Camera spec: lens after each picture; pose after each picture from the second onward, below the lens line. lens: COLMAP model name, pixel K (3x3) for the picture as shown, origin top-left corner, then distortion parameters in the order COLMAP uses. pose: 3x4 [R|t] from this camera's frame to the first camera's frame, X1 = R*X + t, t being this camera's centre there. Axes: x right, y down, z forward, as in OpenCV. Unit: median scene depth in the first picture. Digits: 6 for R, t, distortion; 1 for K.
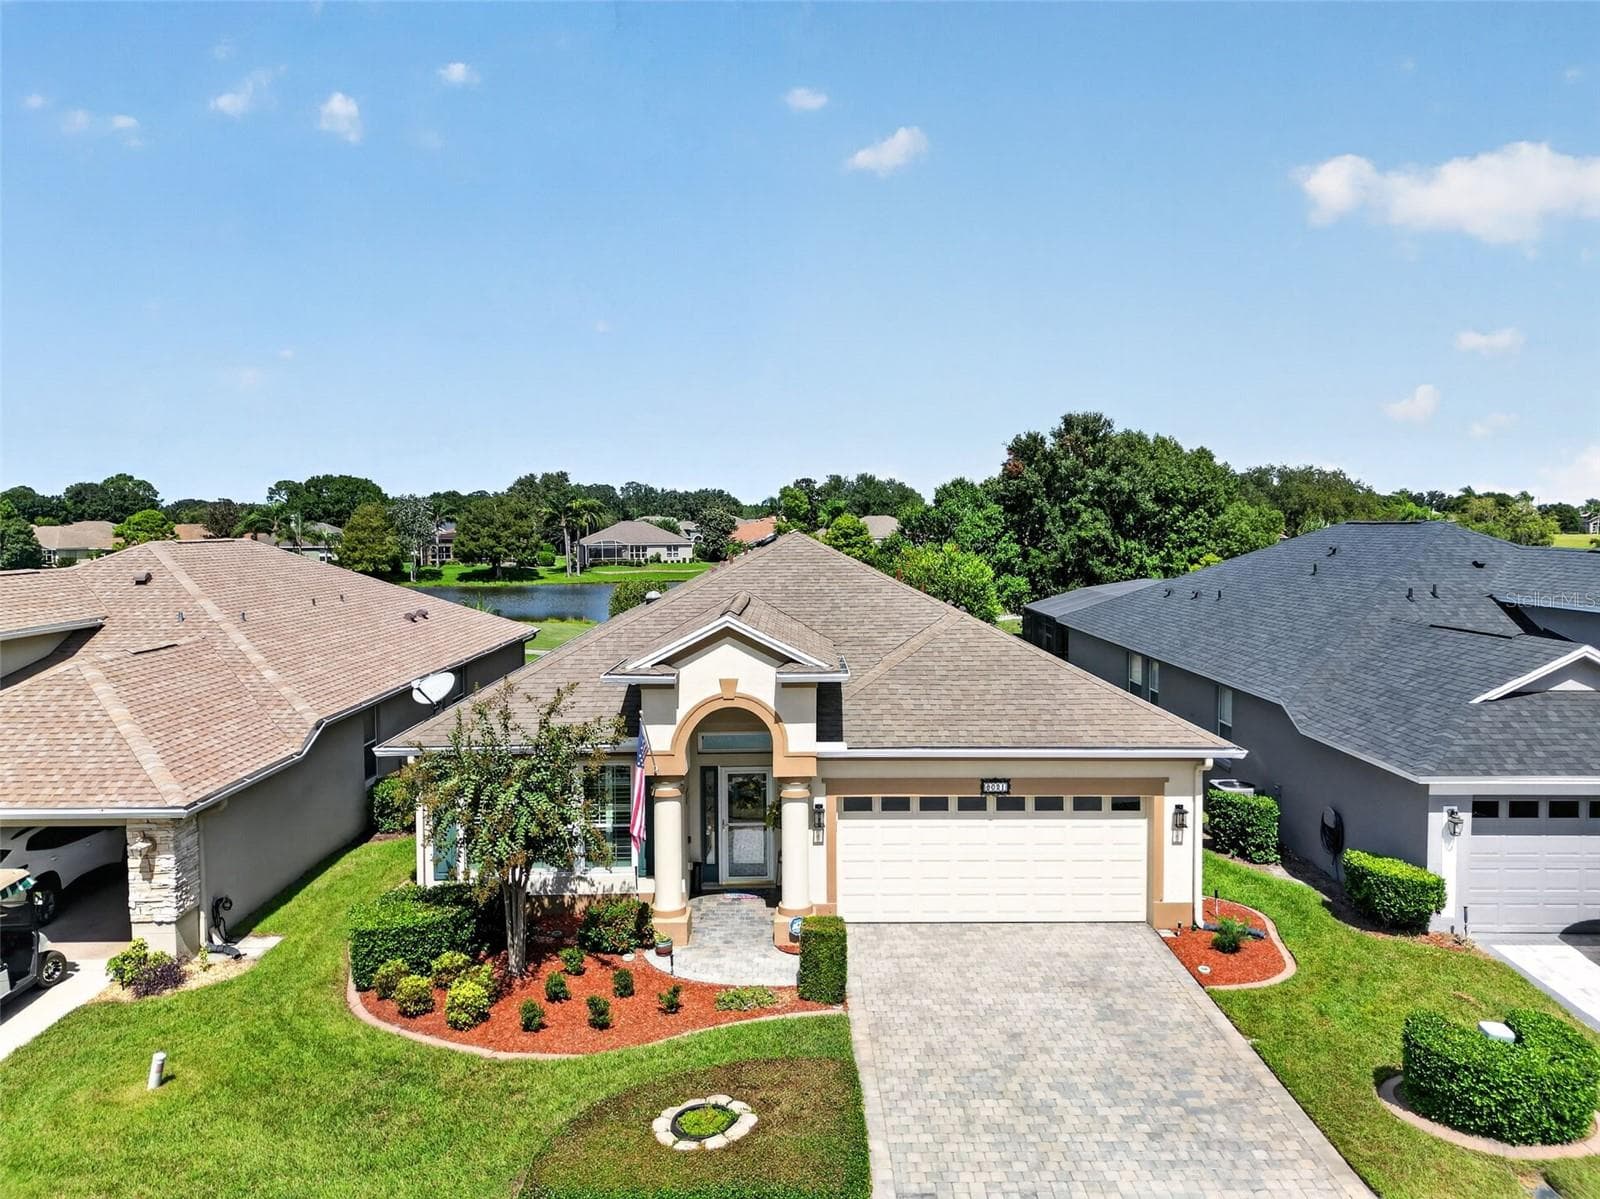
lens RADIAL K [[1151.3, 0, 800.0], [0, 1151.3, 599.5], [0, 0, 1]] dist [0.067132, -0.062904]
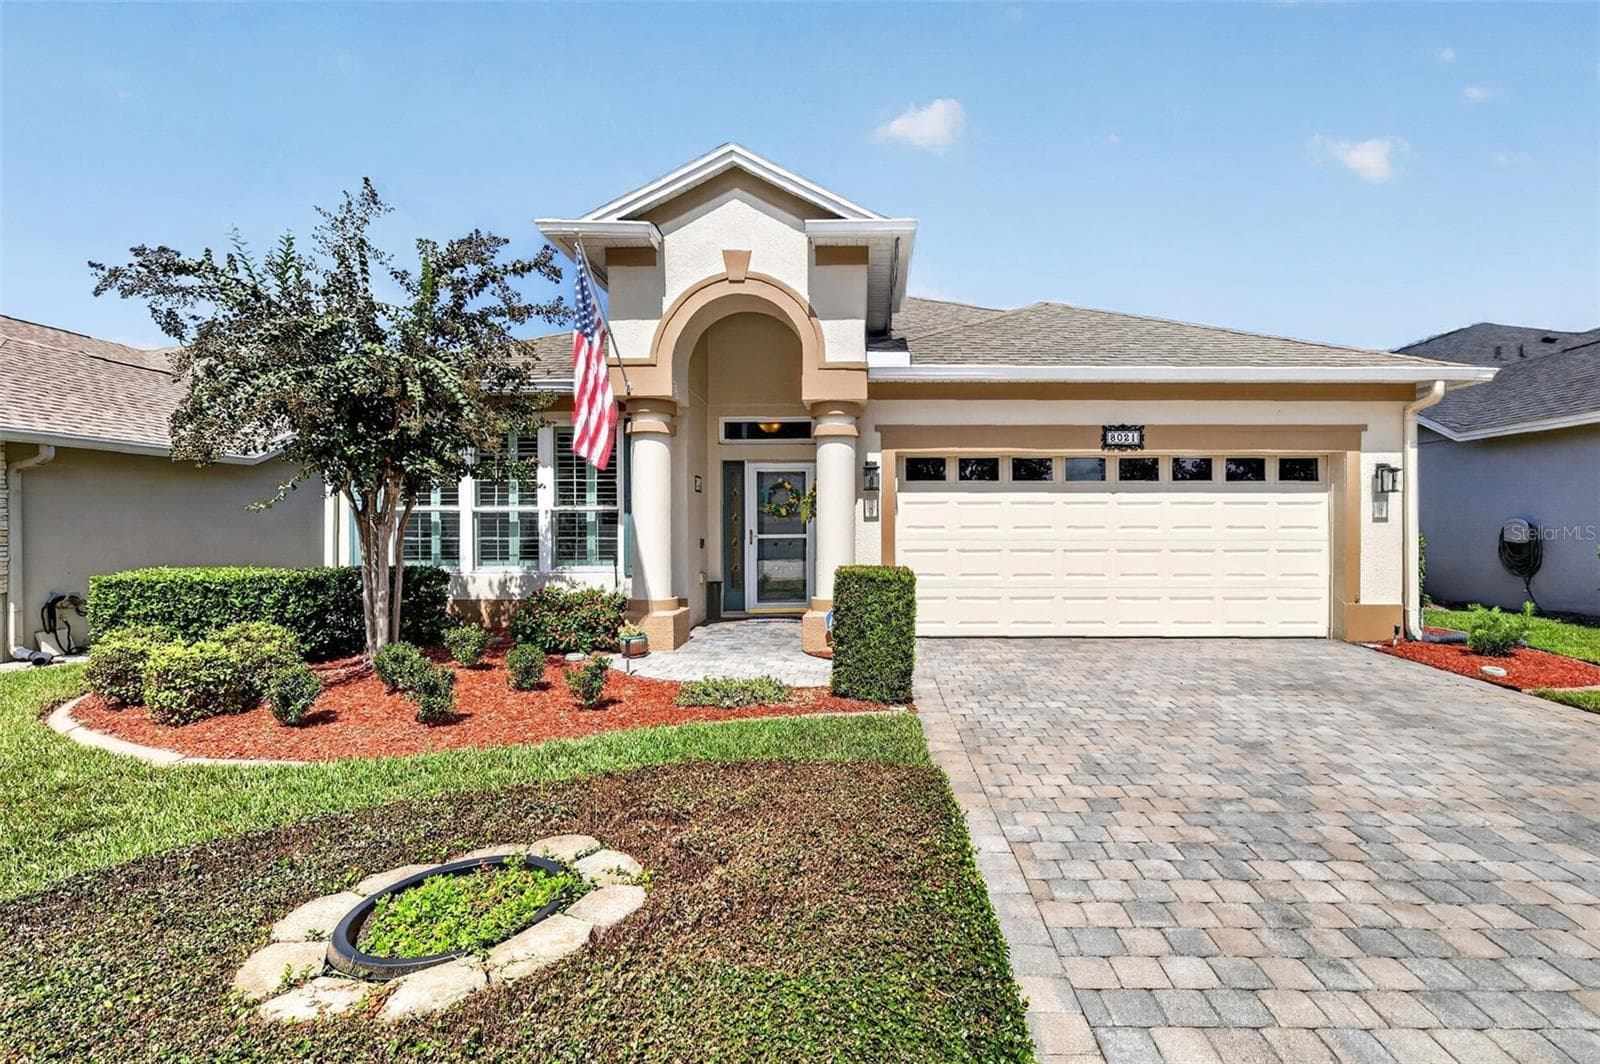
lens RADIAL K [[744.3, 0, 858.5], [0, 744.3, 534.3], [0, 0, 1]] dist [0.002812, 0.000165]
pose [[0.999893, 0.007125, -0.012815, 0.015728], [-0.007803, 0.998525, -0.053723, 0.257611], [0.012413, 0.053817, 0.998474, 0.572684]]
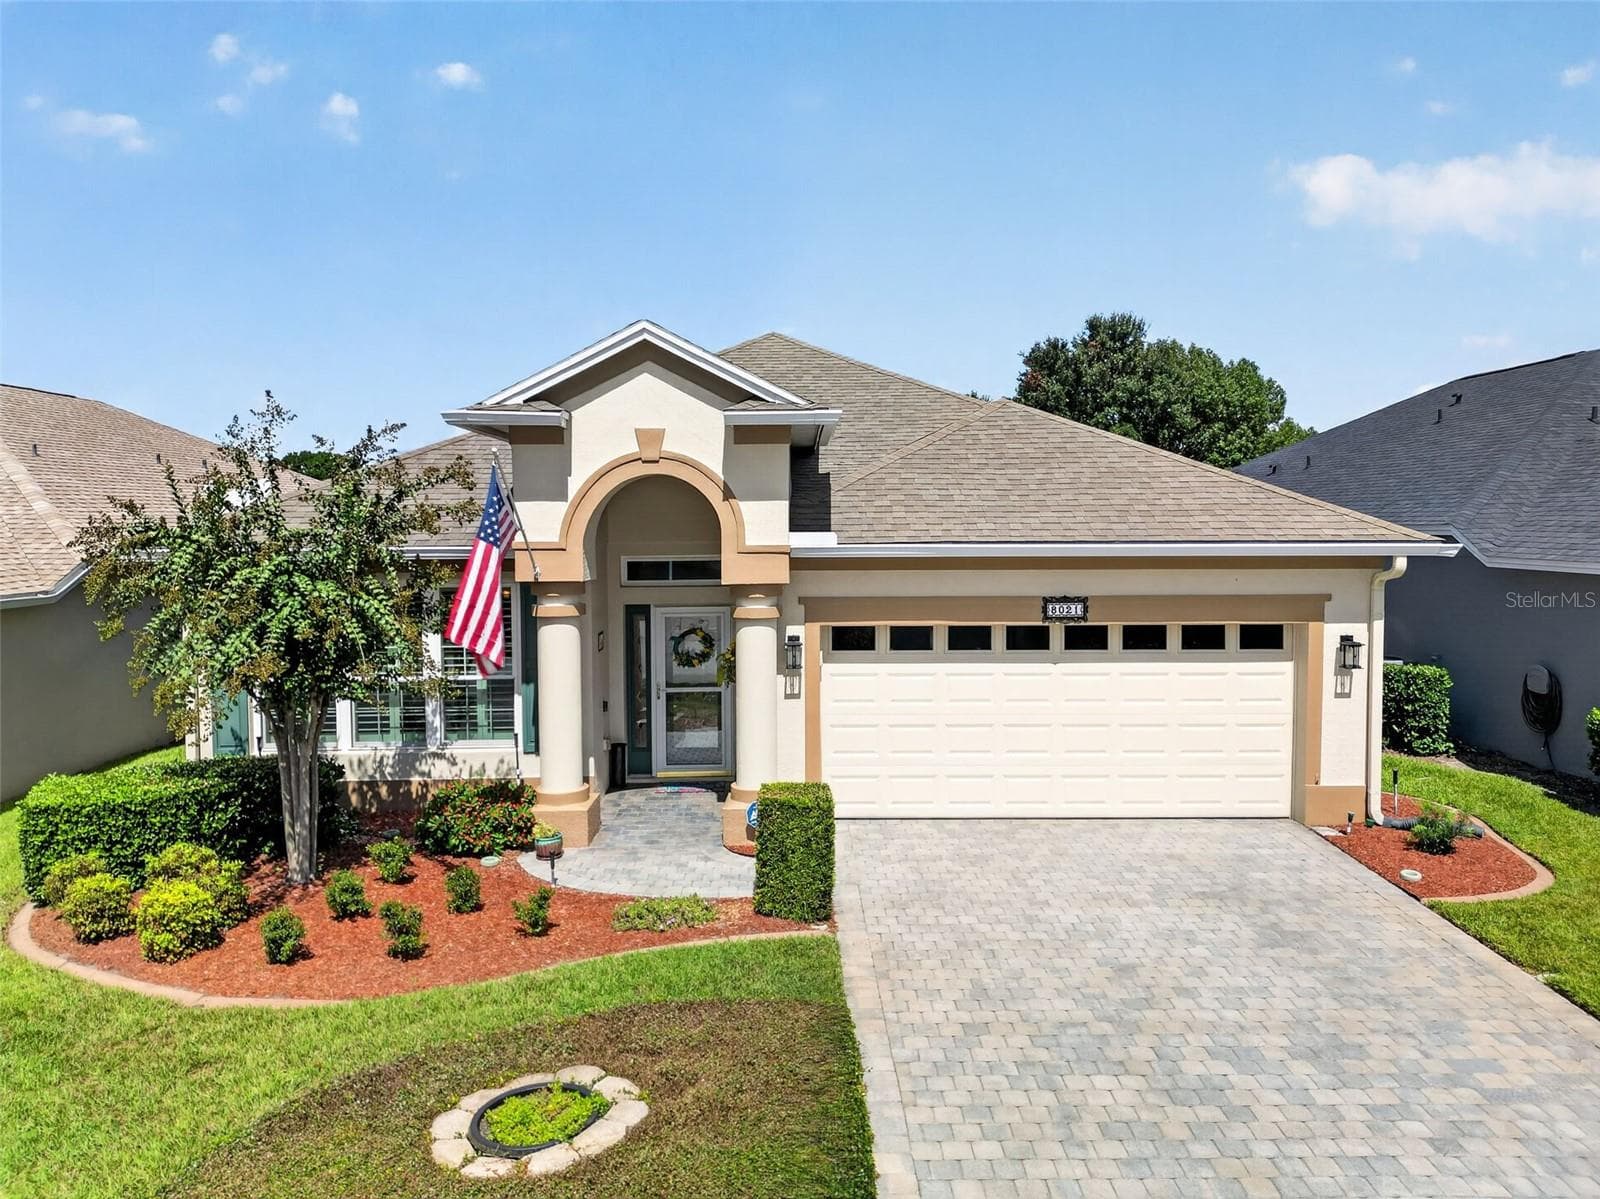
lens RADIAL K [[1151.3, 0, 800.0], [0, 1151.3, 599.5], [0, 0, 1]] dist [0.067132, -0.062904]
pose [[0.999998, 0.000104, 0.002045, 0.019250], [-0.000102, 1.000000, -0.000706, 0.164292], [-0.002045, 0.000706, 0.999998, 0.362264]]
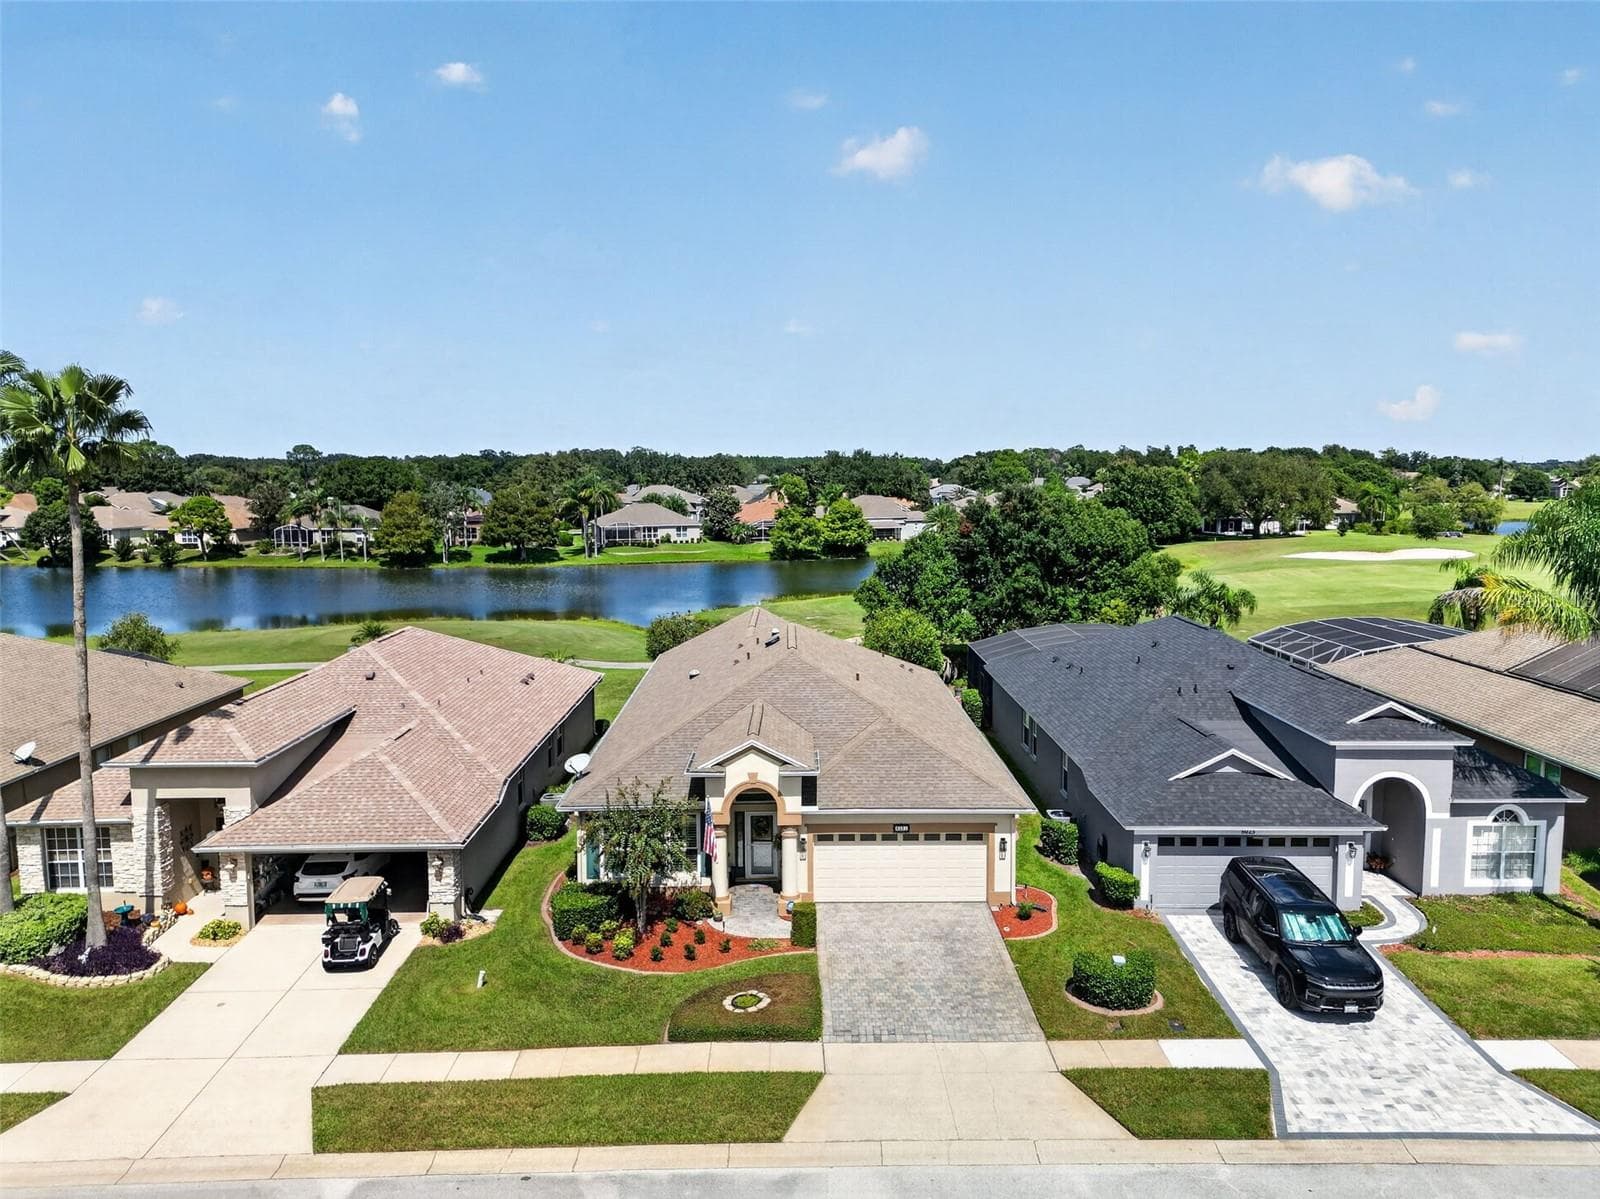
lens RADIAL K [[1151.3, 0, 800.0], [0, 1151.3, 599.5], [0, 0, 1]] dist [0.067132, -0.062904]
pose [[1.000000, 0.000015, -0.000981, 0.013983], [0.000031, 0.998901, 0.046876, -0.289486], [0.000981, -0.046876, 0.998900, -0.810816]]
